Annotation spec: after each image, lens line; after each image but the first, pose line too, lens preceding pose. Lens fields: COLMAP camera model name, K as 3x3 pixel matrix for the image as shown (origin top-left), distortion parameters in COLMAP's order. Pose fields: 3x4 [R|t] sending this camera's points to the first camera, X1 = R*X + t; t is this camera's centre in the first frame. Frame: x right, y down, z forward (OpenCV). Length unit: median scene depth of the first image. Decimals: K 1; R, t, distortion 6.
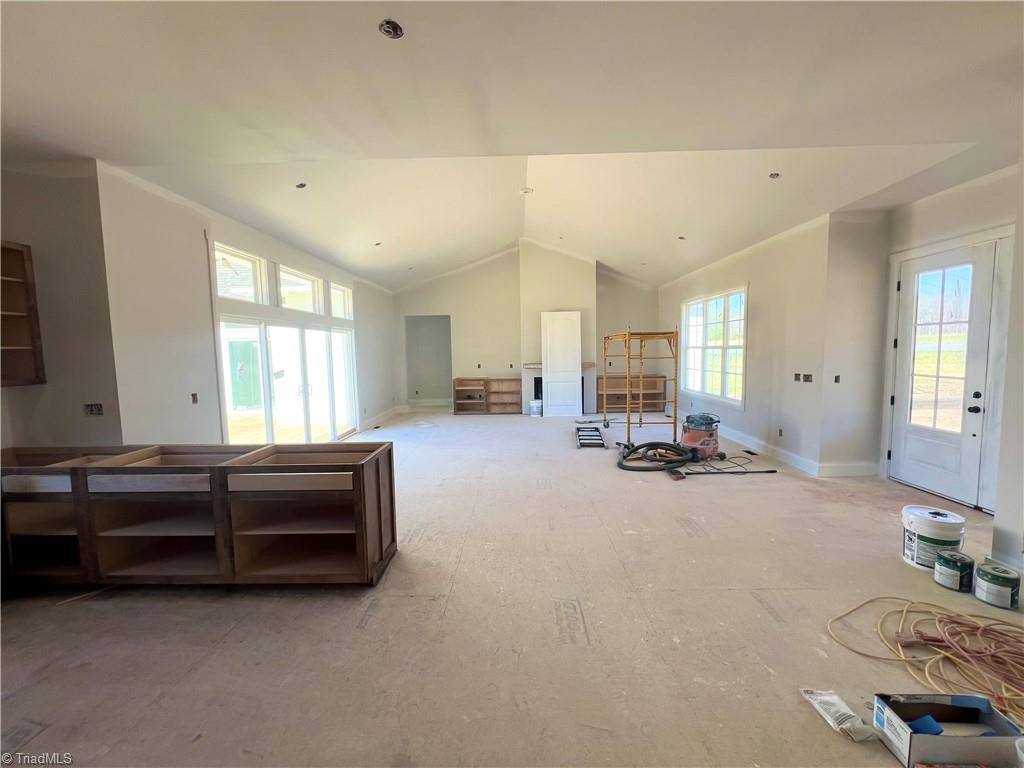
lens RADIAL K [[404.4, 0, 512.0], [0, 404.4, 384.0], [0, 0, 1]] dist [-0.001018, -0.000029]
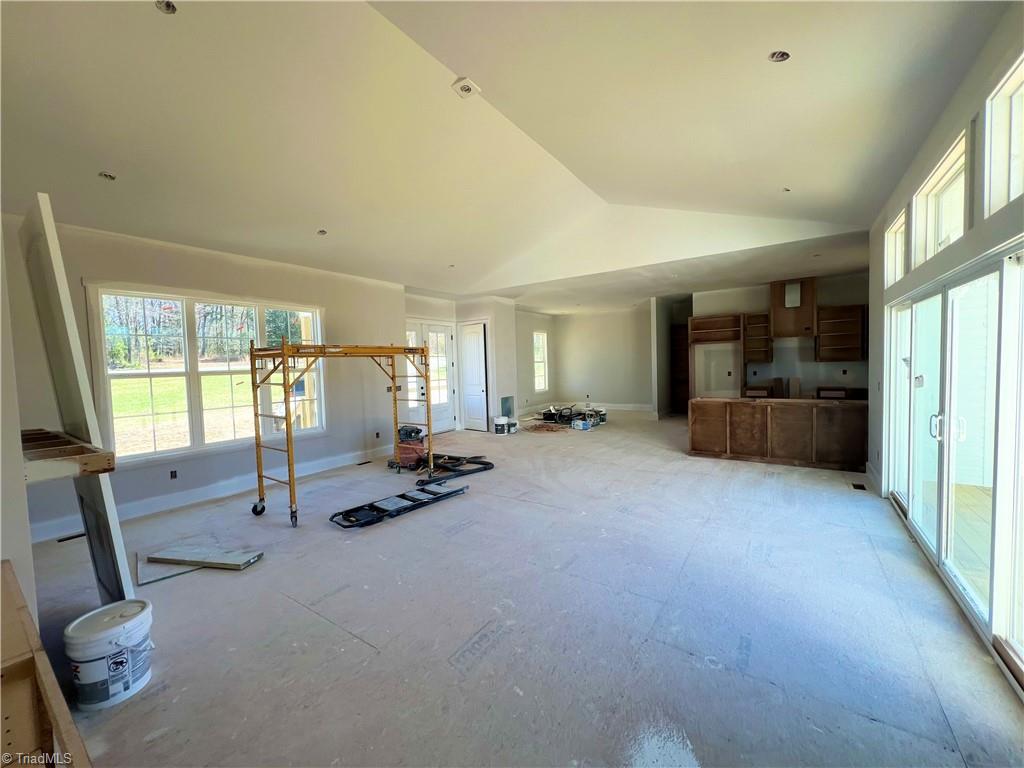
lens RADIAL K [[404.4, 0, 512.0], [0, 404.4, 384.0], [0, 0, 1]] dist [-0.001018, -0.000029]
pose [[-0.829617, 0.016553, 0.558087, -0.398098], [0.093117, 0.989663, 0.109069, -0.138233], [-0.550513, 0.142453, -0.822583, 1.790528]]
